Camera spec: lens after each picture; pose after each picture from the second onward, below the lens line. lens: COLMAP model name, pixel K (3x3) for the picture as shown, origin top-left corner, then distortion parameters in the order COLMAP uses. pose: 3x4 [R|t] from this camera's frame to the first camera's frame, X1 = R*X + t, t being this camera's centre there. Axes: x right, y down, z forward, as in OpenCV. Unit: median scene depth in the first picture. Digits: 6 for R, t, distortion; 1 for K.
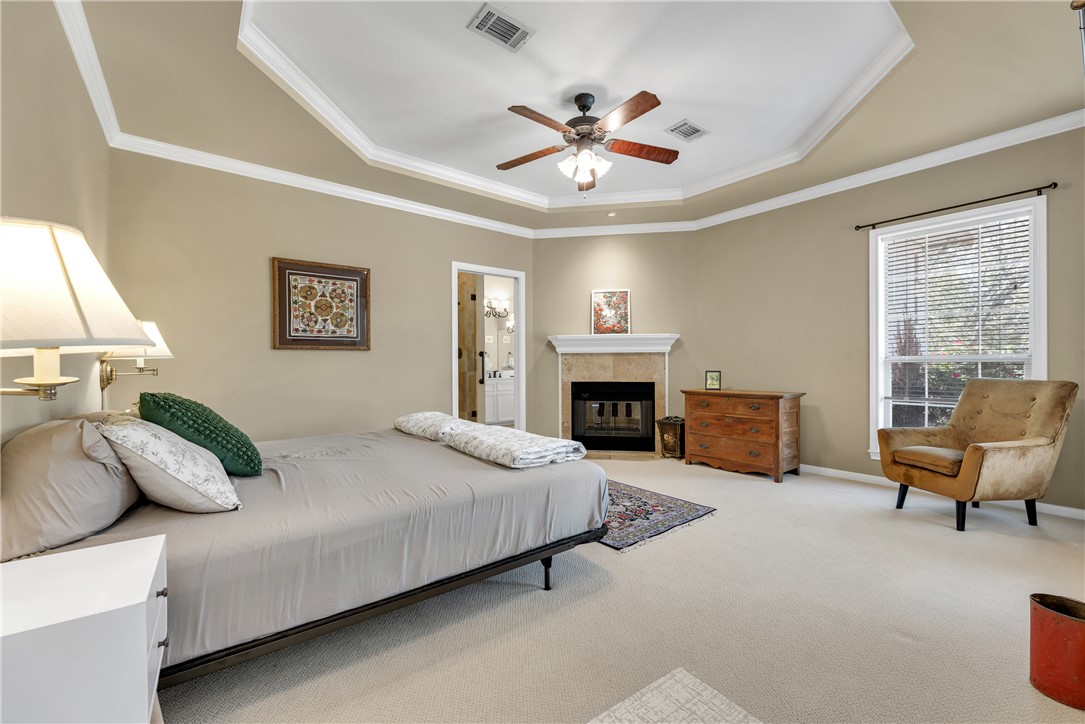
lens RADIAL K [[421.8, 0, 544.7], [0, 421.8, 365.4], [0, 0, 1]] dist [0.000458, 0.000031]
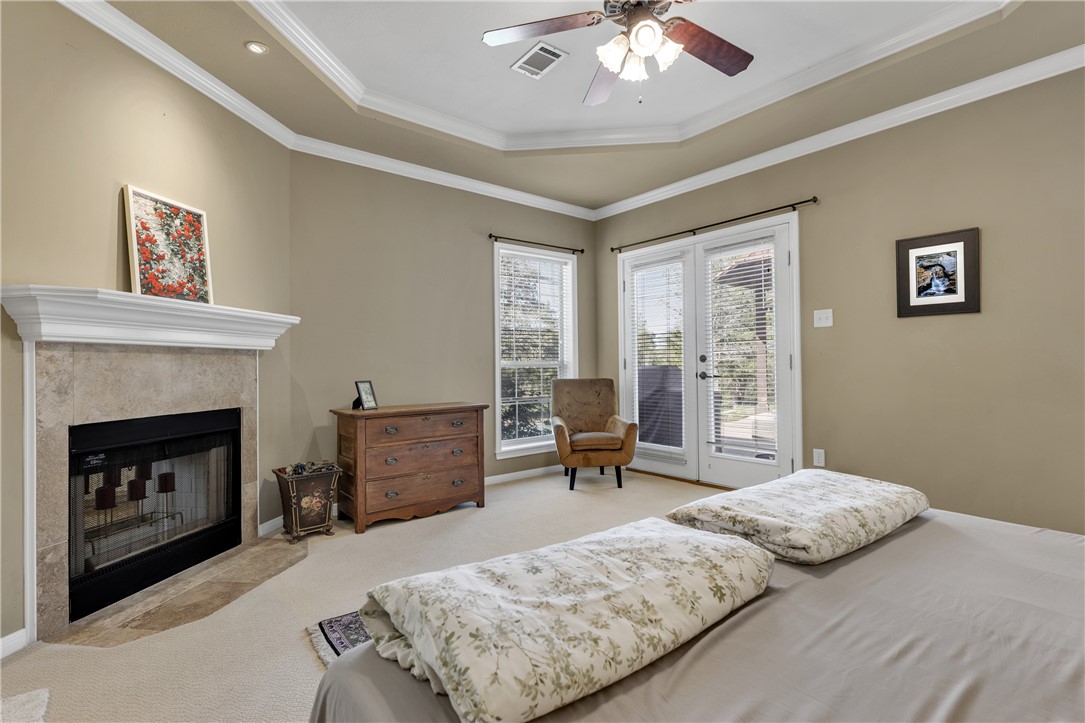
lens RADIAL K [[520.8, 0, 545.9], [0, 520.8, 357.8], [0, 0, 1]] dist [0.000008, -0.000214]
pose [[-0.001286, 0.018446, 0.999829, -0.371645], [0.013689, 0.999736, -0.018427, -0.003786], [-0.999905, 0.013663, -0.001538, 0.627384]]
